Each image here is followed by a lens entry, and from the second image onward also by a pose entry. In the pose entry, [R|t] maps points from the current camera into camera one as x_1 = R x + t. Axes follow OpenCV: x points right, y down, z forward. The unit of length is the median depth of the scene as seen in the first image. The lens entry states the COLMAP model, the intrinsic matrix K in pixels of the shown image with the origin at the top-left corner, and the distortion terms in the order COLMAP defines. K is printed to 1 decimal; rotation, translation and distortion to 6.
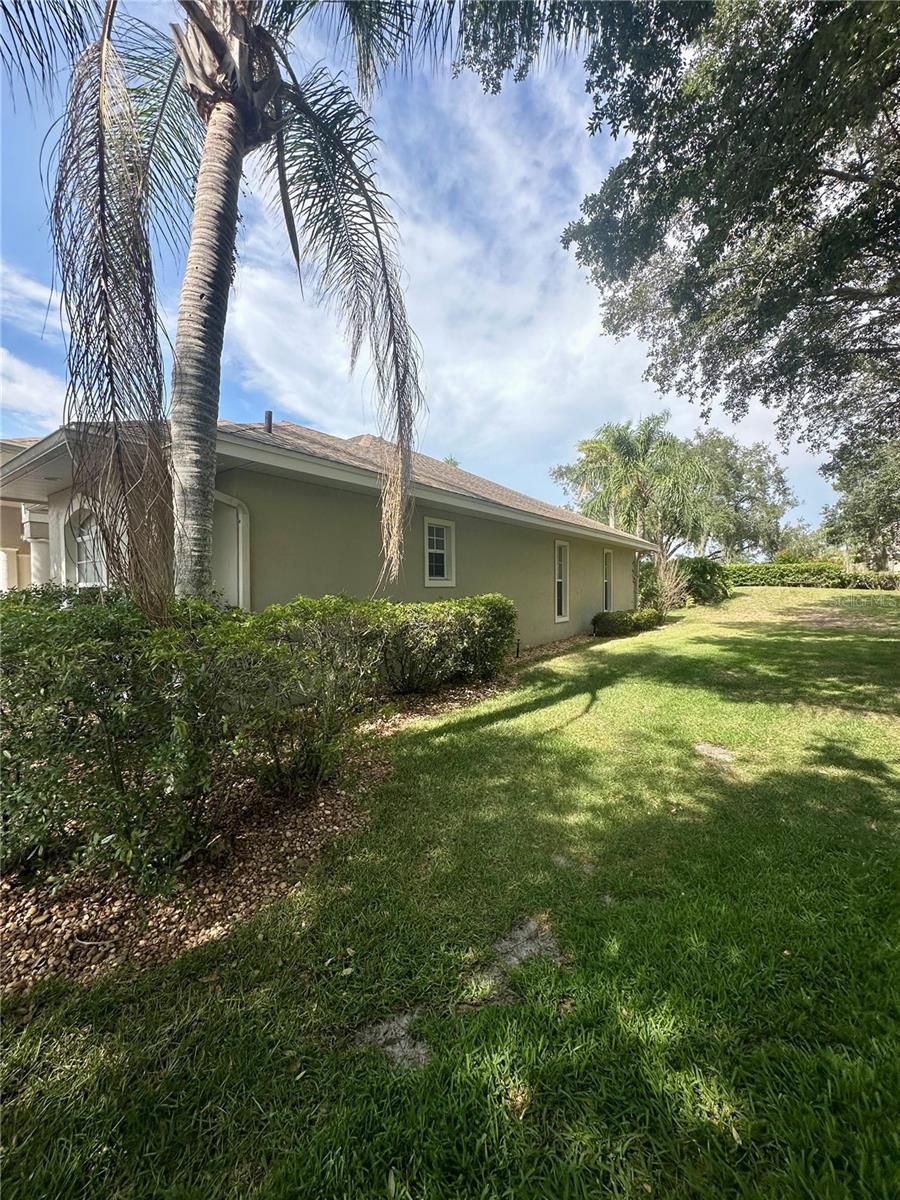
lens RADIAL K [[479.6, 0, 452.1], [0, 479.6, 600.9], [0, 0, 1]] dist [-0.002137, 0.000836]
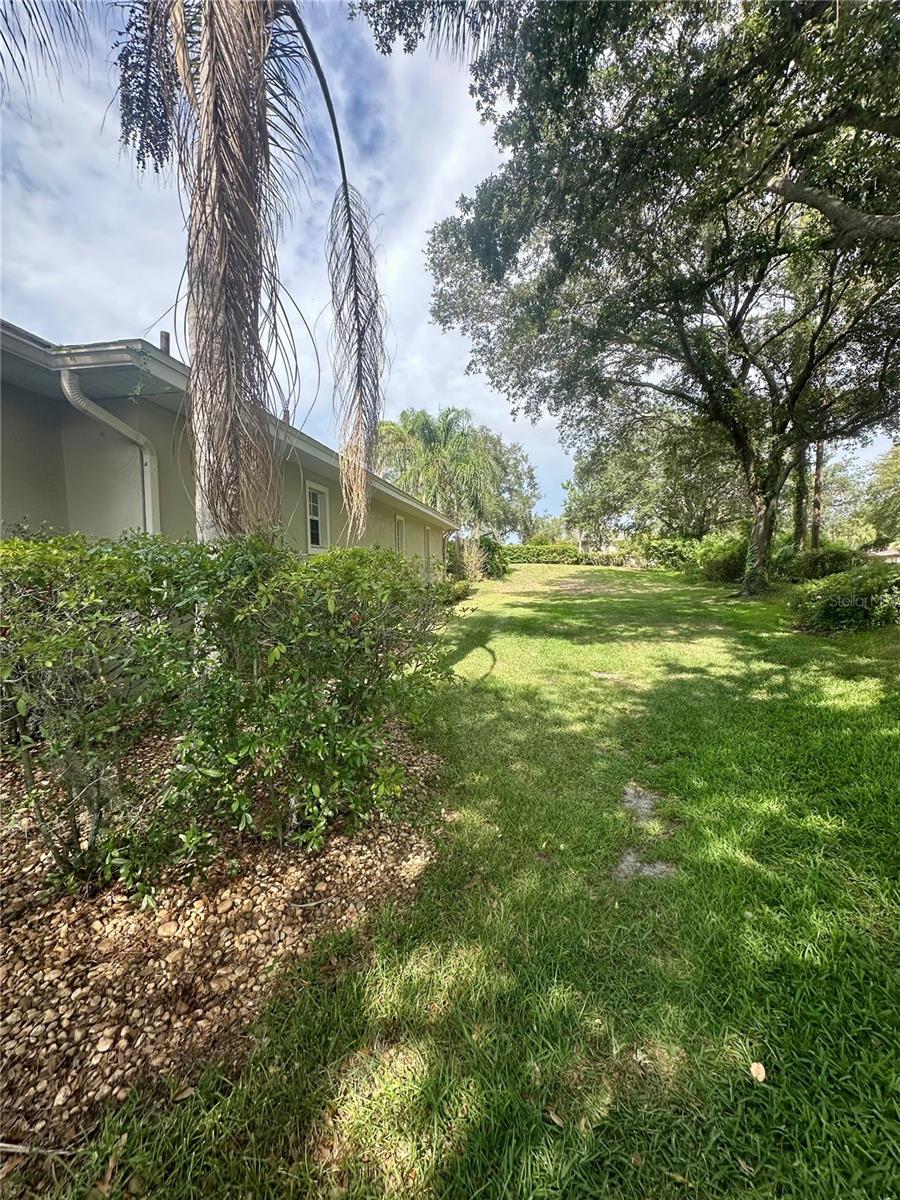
lens RADIAL K [[479.6, 0, 452.1], [0, 479.6, 600.9], [0, 0, 1]] dist [-0.002137, 0.000836]
pose [[0.886121, -0.034808, 0.462146, -0.118434], [0.016787, 0.998932, 0.043050, 0.012767], [-0.463150, -0.030390, 0.885758, 0.010561]]
